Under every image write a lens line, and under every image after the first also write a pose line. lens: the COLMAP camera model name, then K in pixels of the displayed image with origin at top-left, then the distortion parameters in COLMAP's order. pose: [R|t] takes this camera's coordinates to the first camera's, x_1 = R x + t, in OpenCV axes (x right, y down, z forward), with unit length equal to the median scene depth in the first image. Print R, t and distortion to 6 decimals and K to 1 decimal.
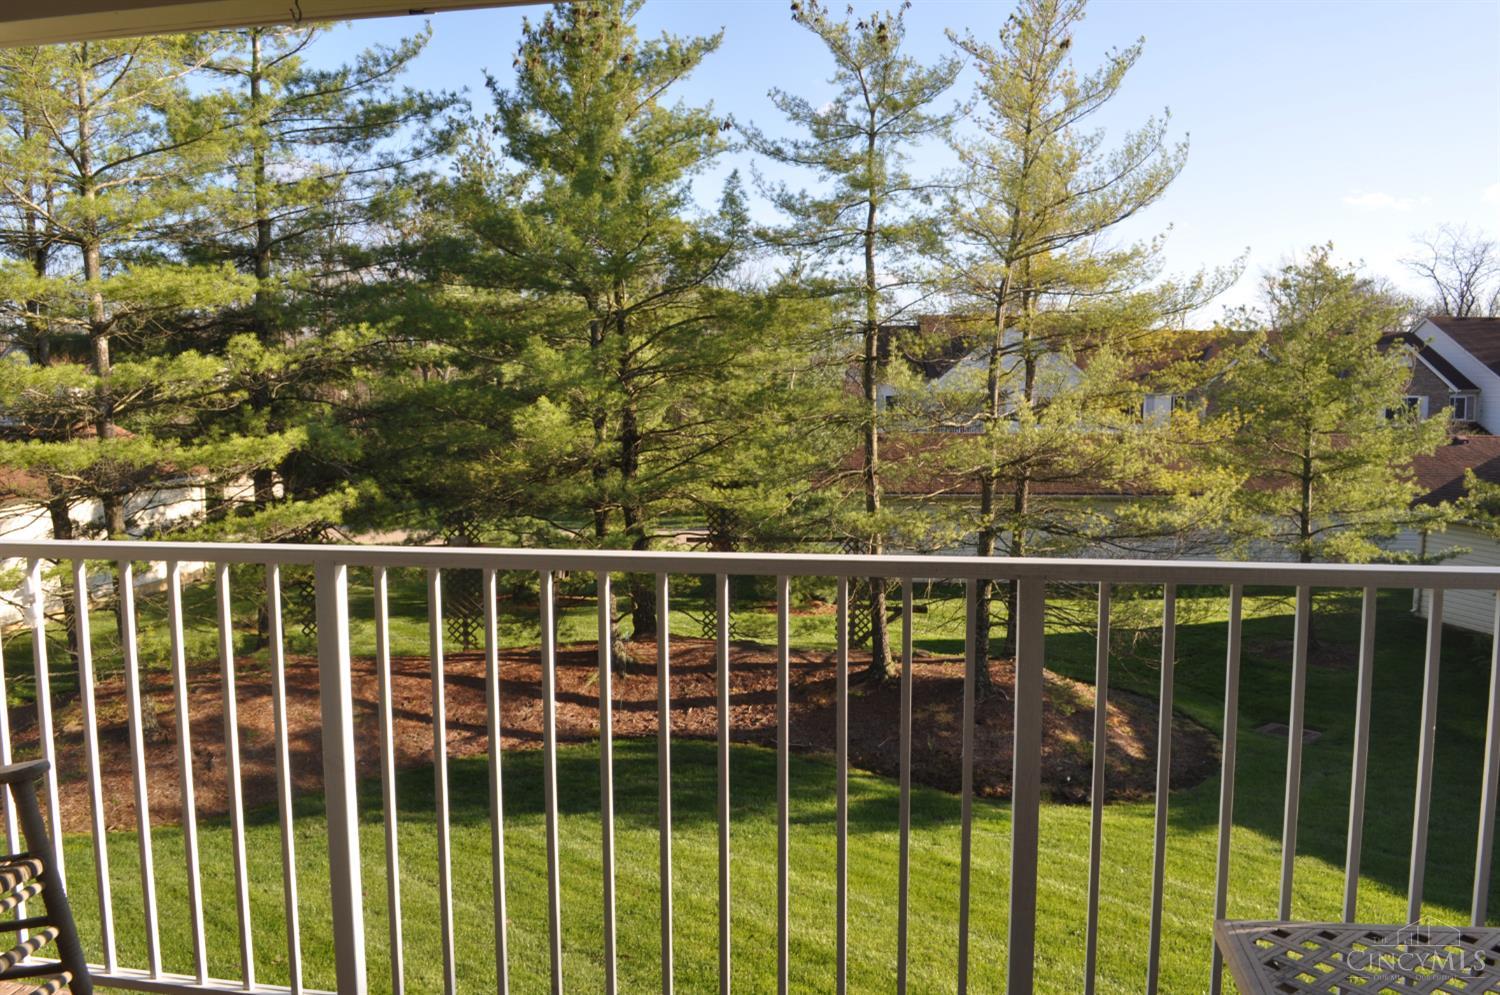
lens RADIAL K [[1174.9, 0, 745.6], [0, 1174.9, 500.9], [0, 0, 1]] dist [-0.085662, 0.009113]
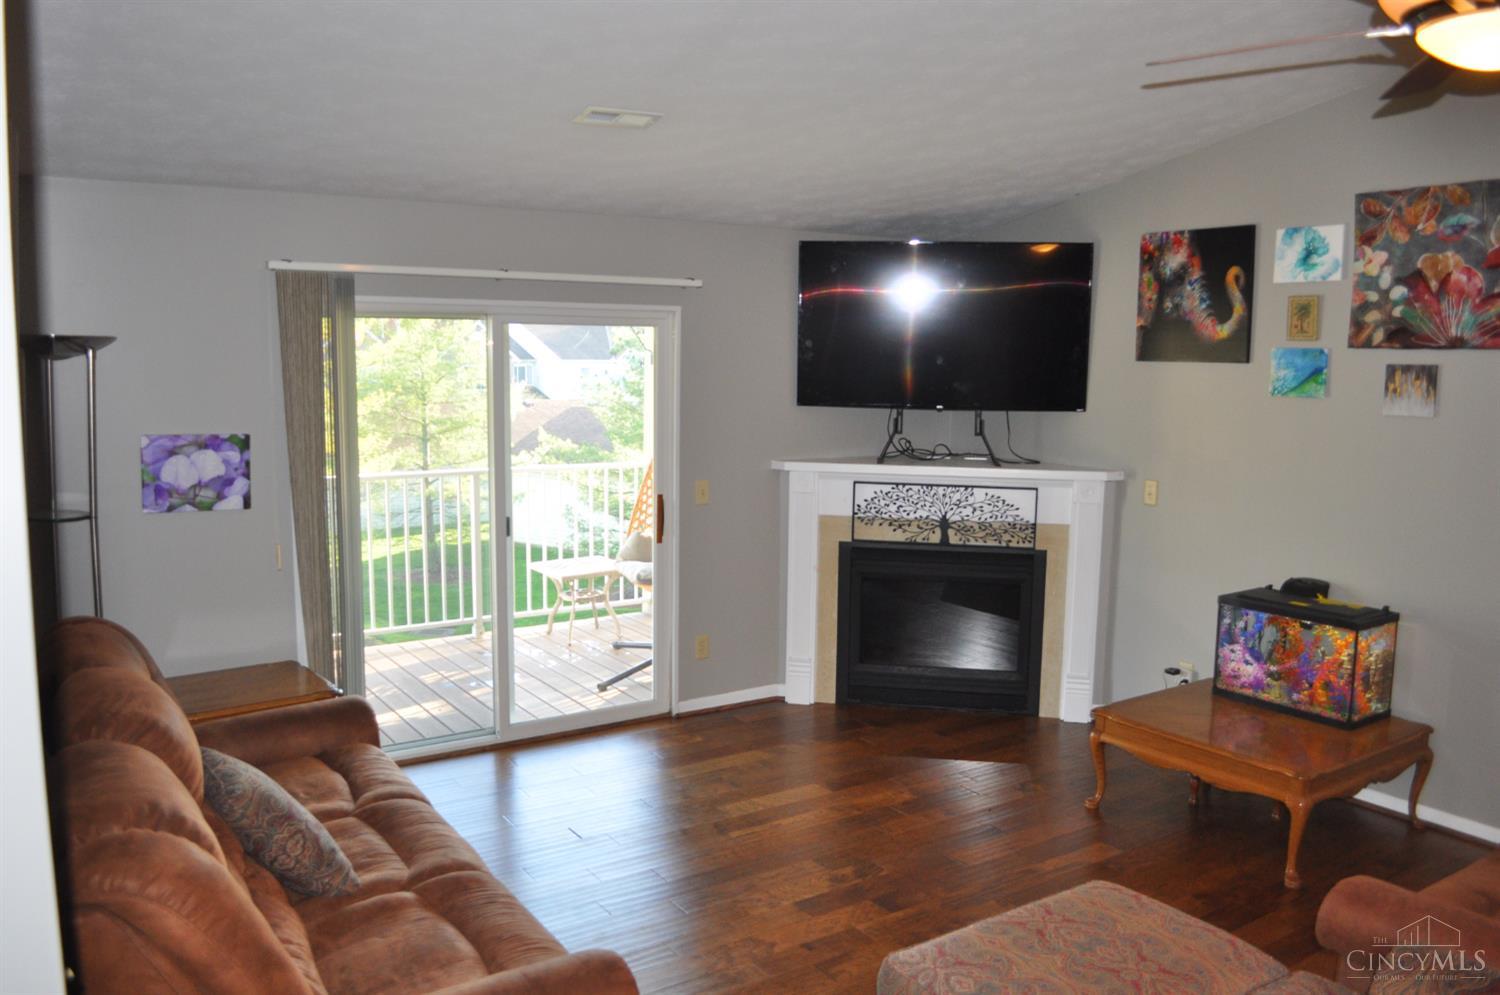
lens RADIAL K [[1174.9, 0, 745.6], [0, 1174.9, 500.9], [0, 0, 1]] dist [-0.085662, 0.009113]
pose [[0.730153, -0.074504, 0.679210, -0.141706], [0.053815, 0.997220, 0.051536, 0.001132], [-0.681161, -0.001078, 0.732133, -0.196990]]
